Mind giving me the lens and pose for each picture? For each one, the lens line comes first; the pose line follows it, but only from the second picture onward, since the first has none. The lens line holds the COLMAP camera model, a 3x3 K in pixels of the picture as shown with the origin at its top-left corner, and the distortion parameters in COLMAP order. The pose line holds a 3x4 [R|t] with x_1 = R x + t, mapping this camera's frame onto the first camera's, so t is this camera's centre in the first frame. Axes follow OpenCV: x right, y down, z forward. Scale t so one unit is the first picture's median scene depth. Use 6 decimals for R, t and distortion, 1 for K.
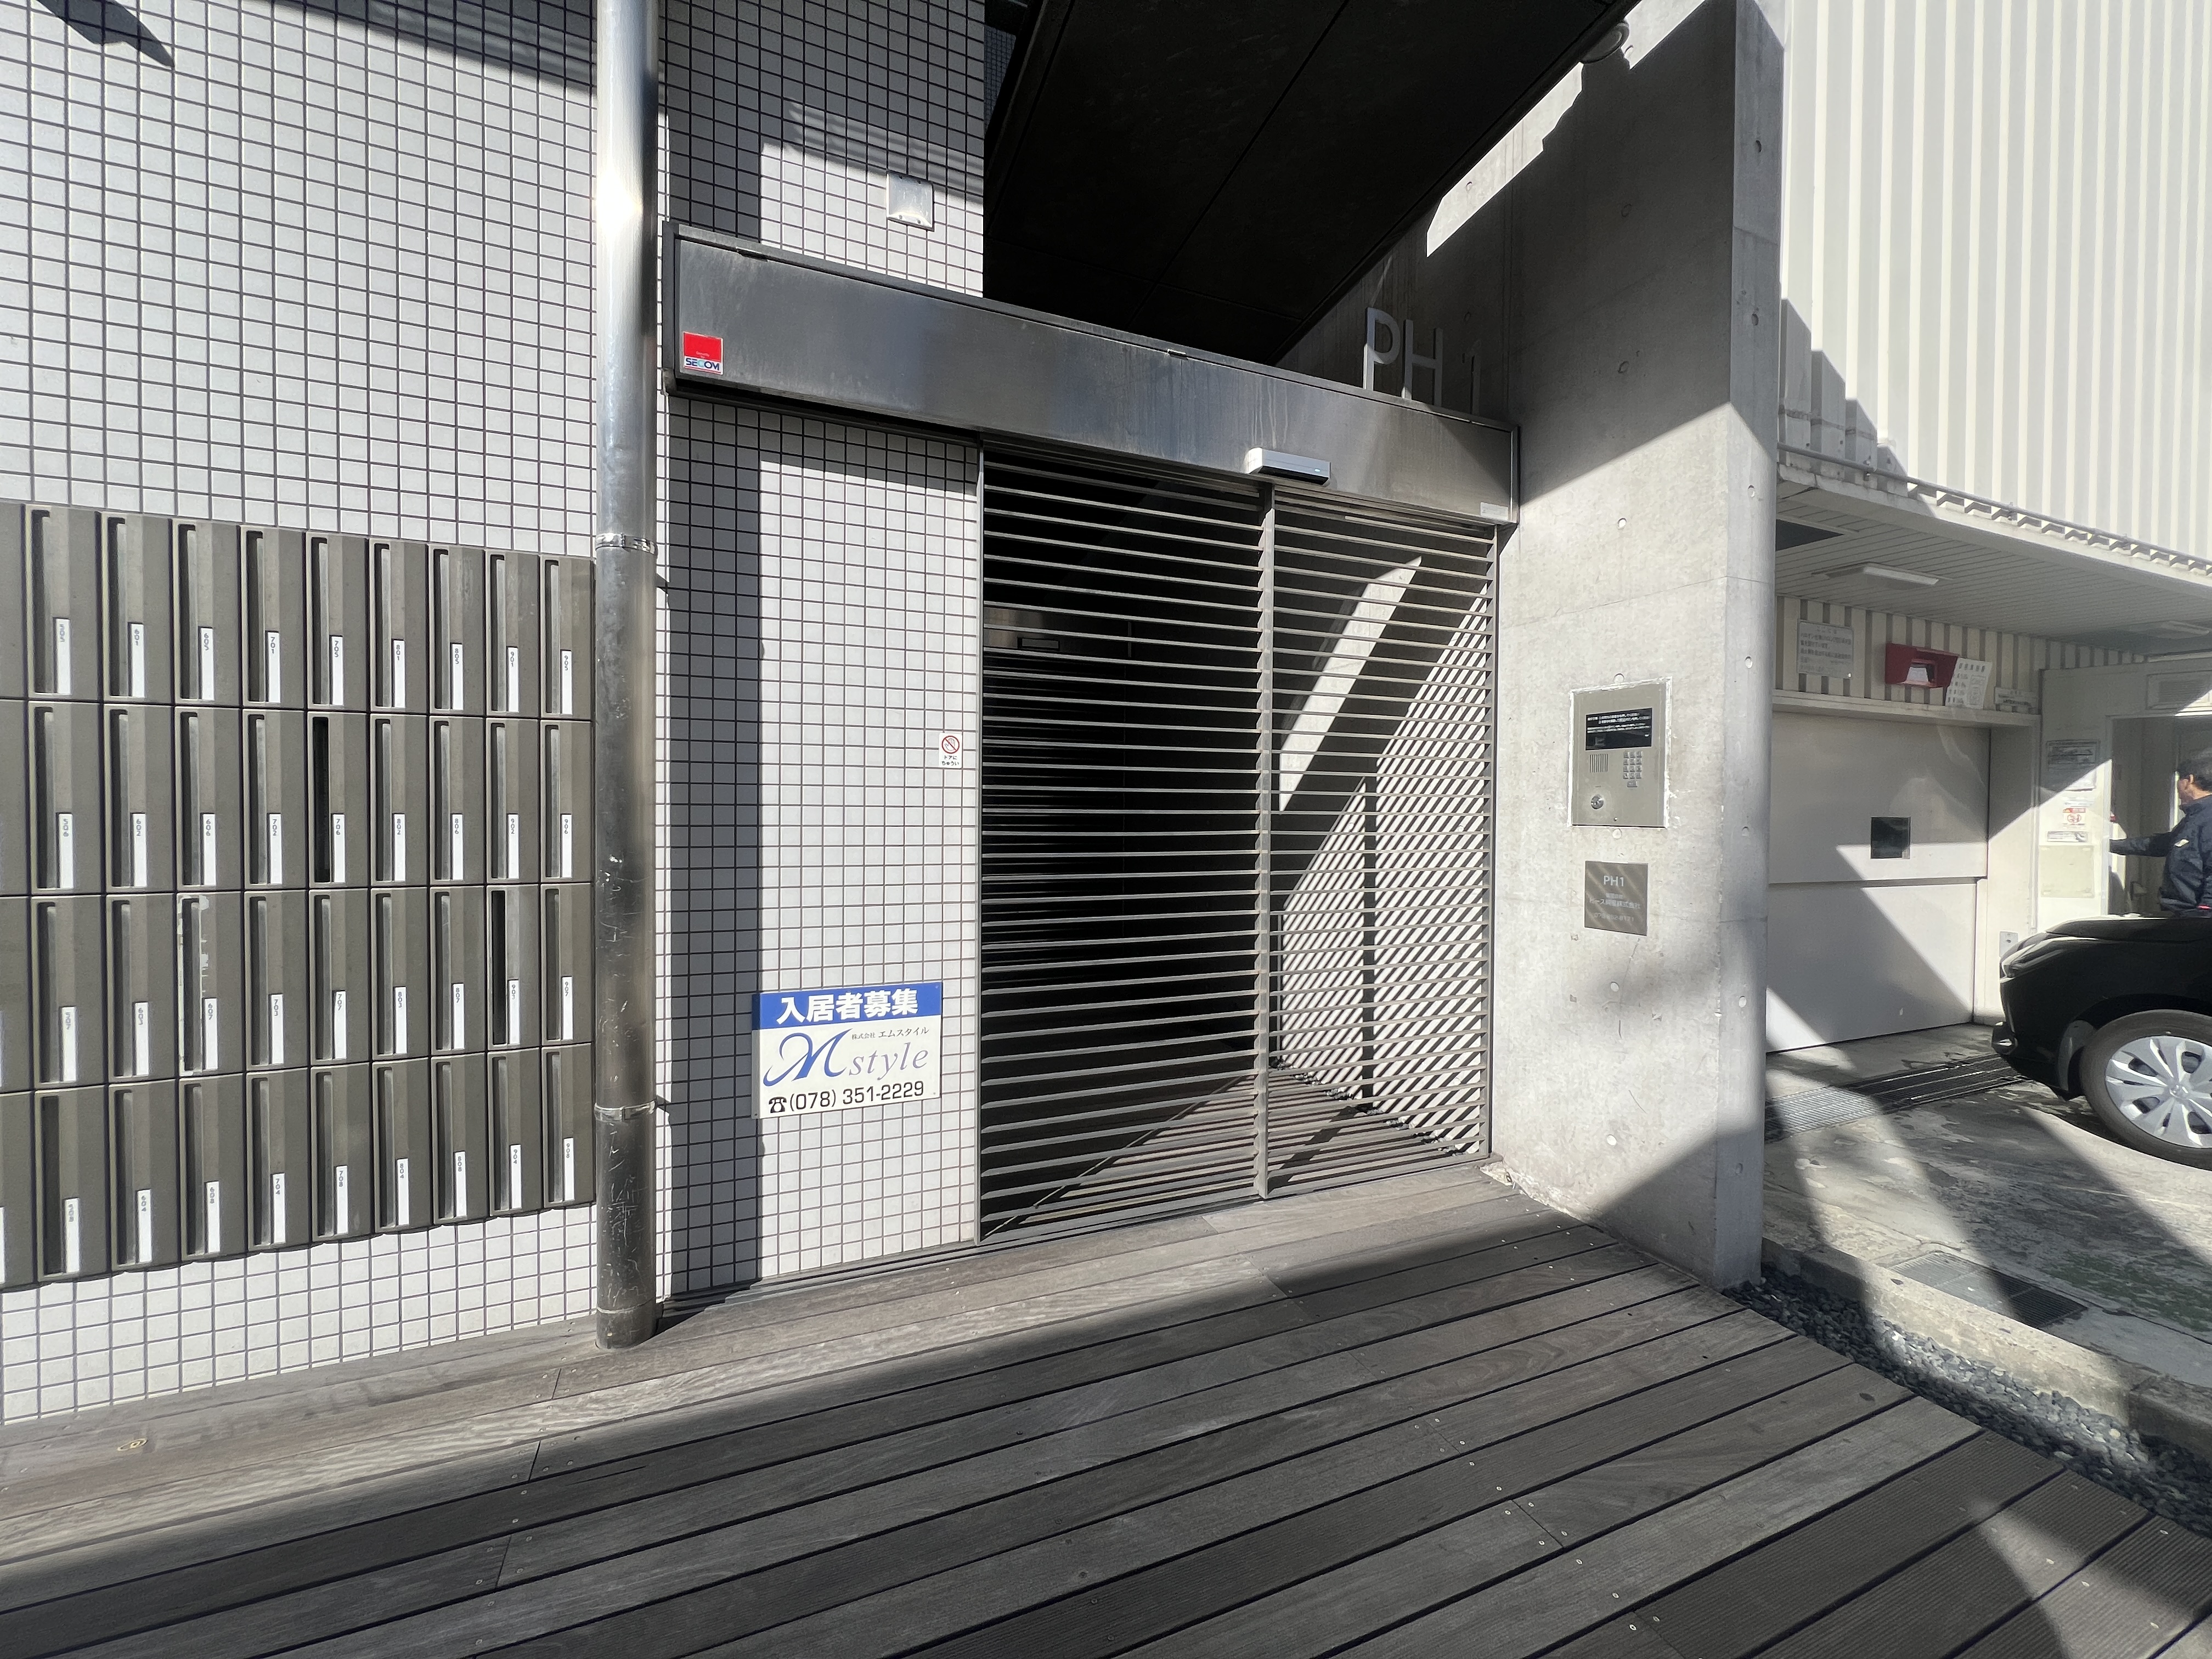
lens RADIAL K [[899.8, 0, 1107.1], [0, 899.8, 827.7], [0, 0, 1]] dist [-0.001445, 0.000174]
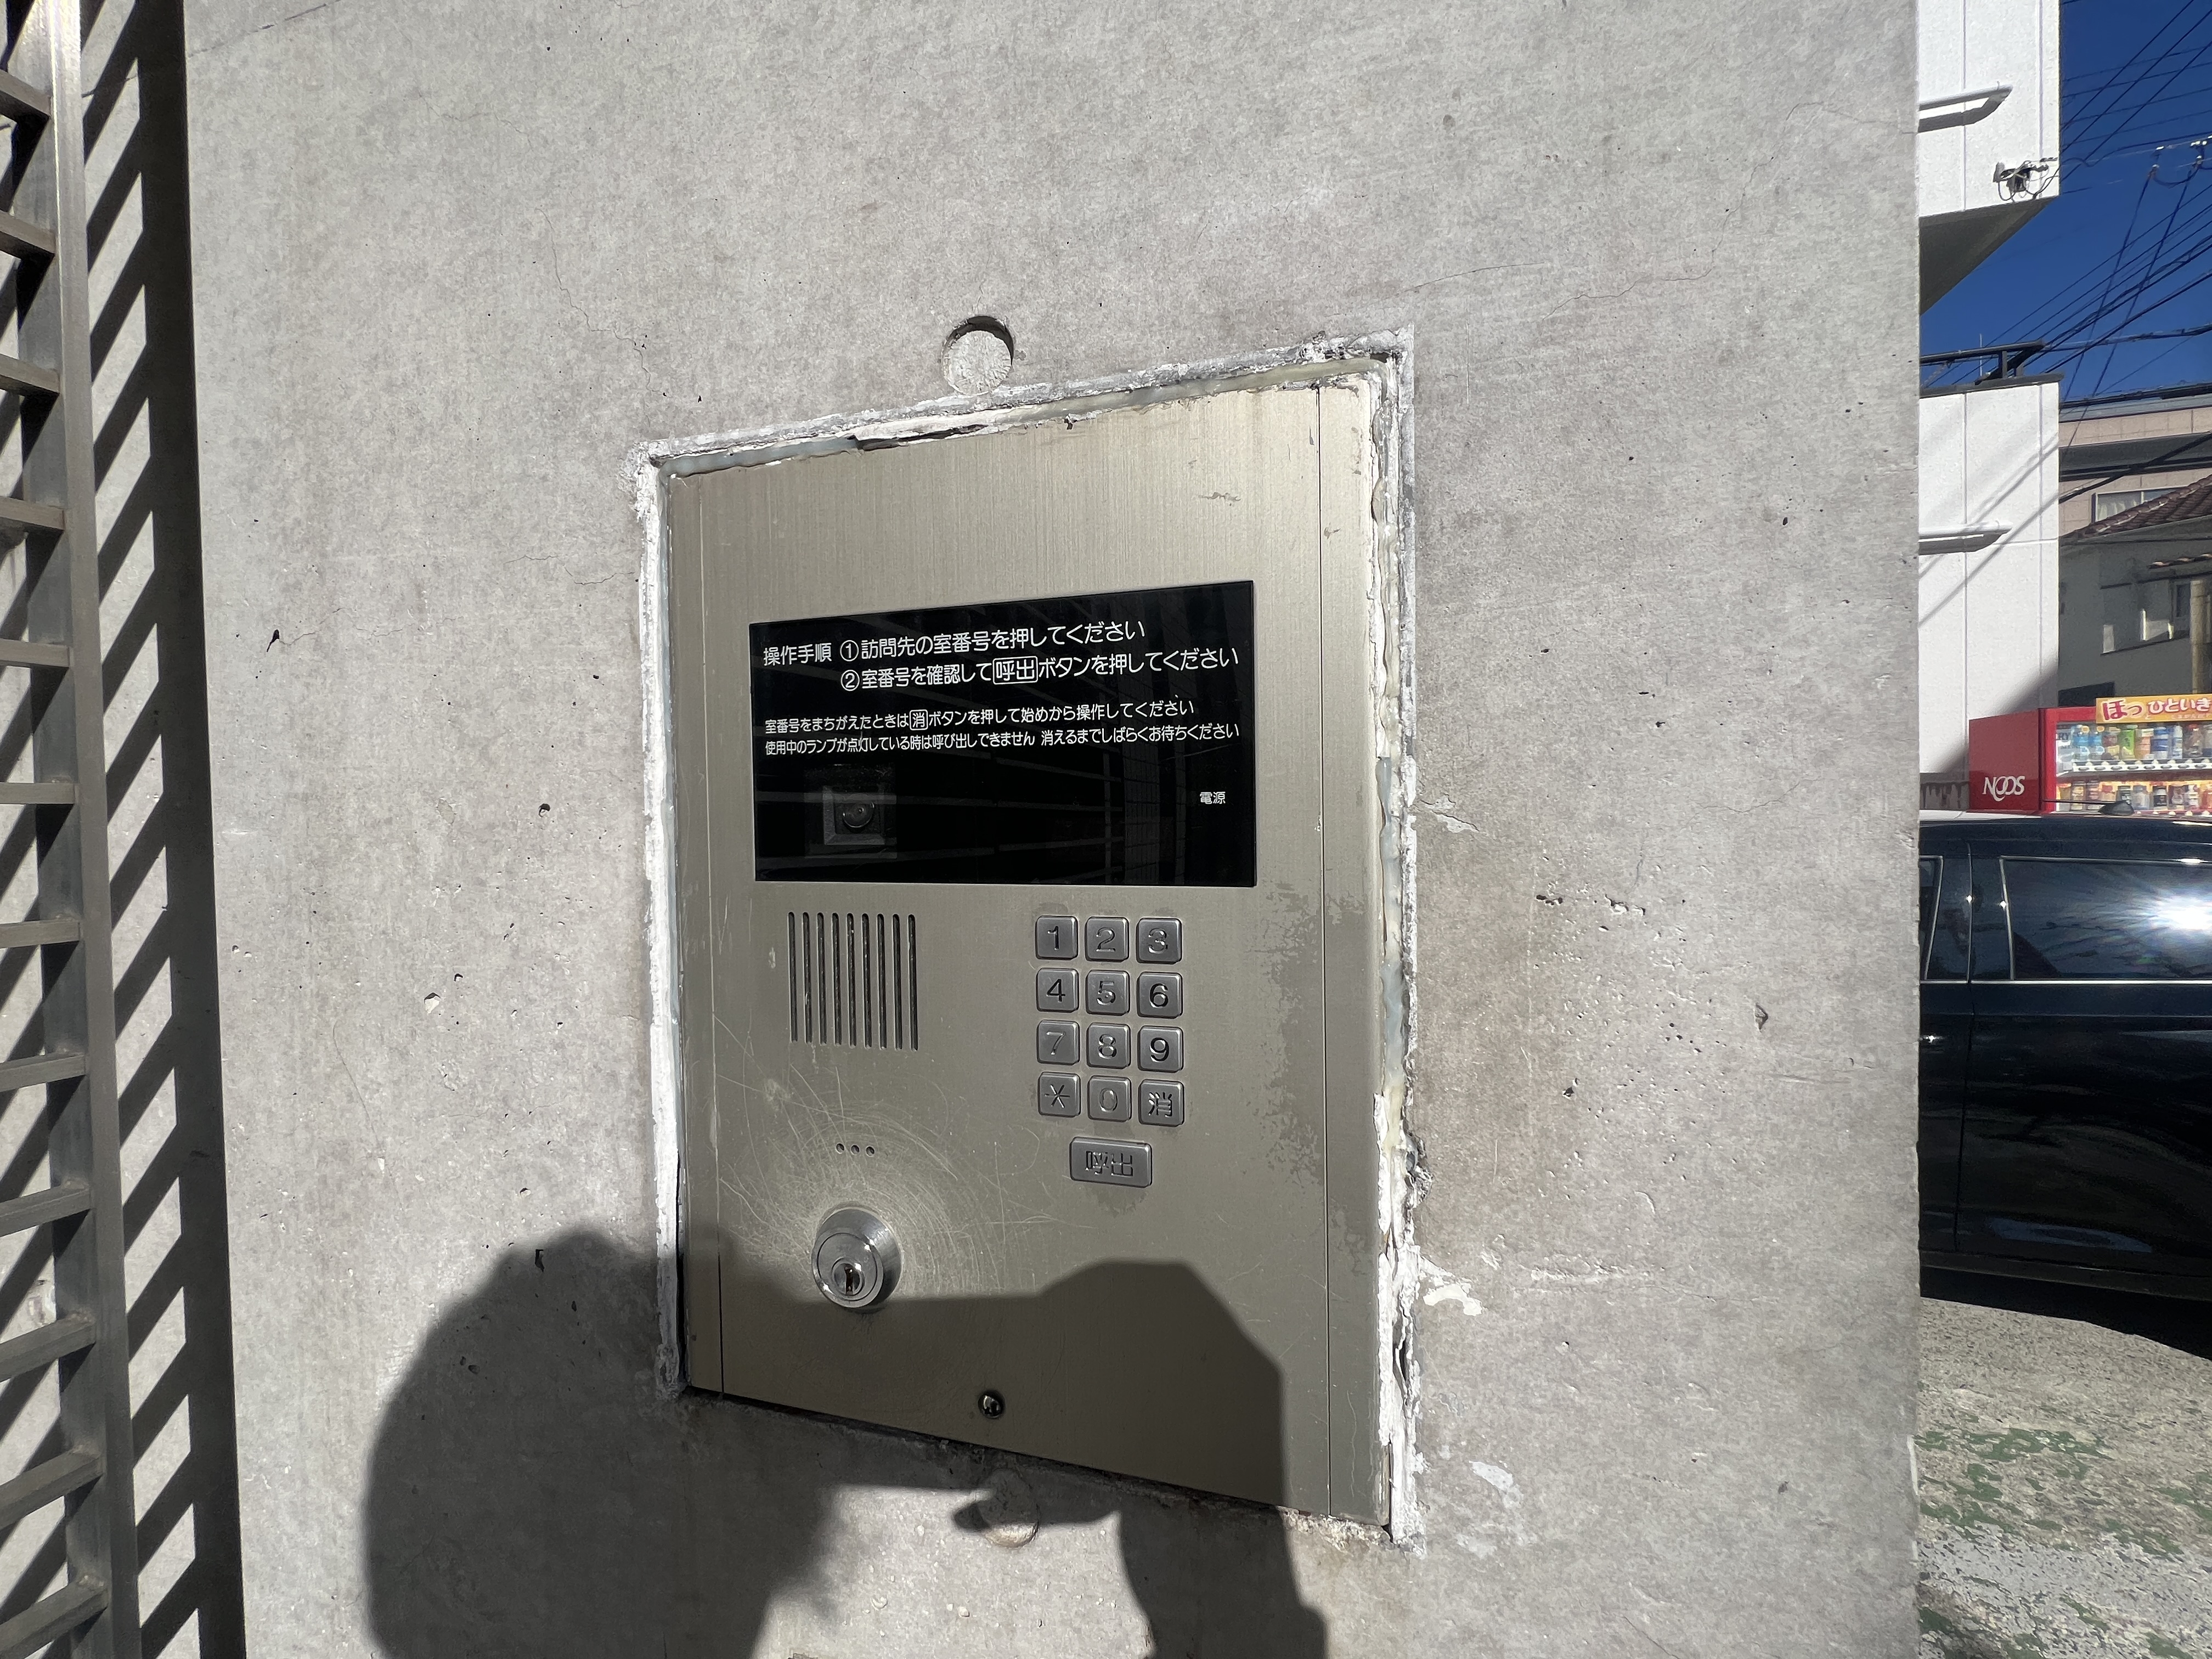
lens RADIAL K [[886.3, 0, 1102.9], [0, 886.3, 834.2], [0, 0, 1]] dist [-0.000582, -0.000012]
pose [[0.638590, -0.034401, 0.768778, 0.545180], [0.035532, 0.999253, 0.015200, -0.110247], [-0.768726, 0.017610, 0.639335, 1.030368]]
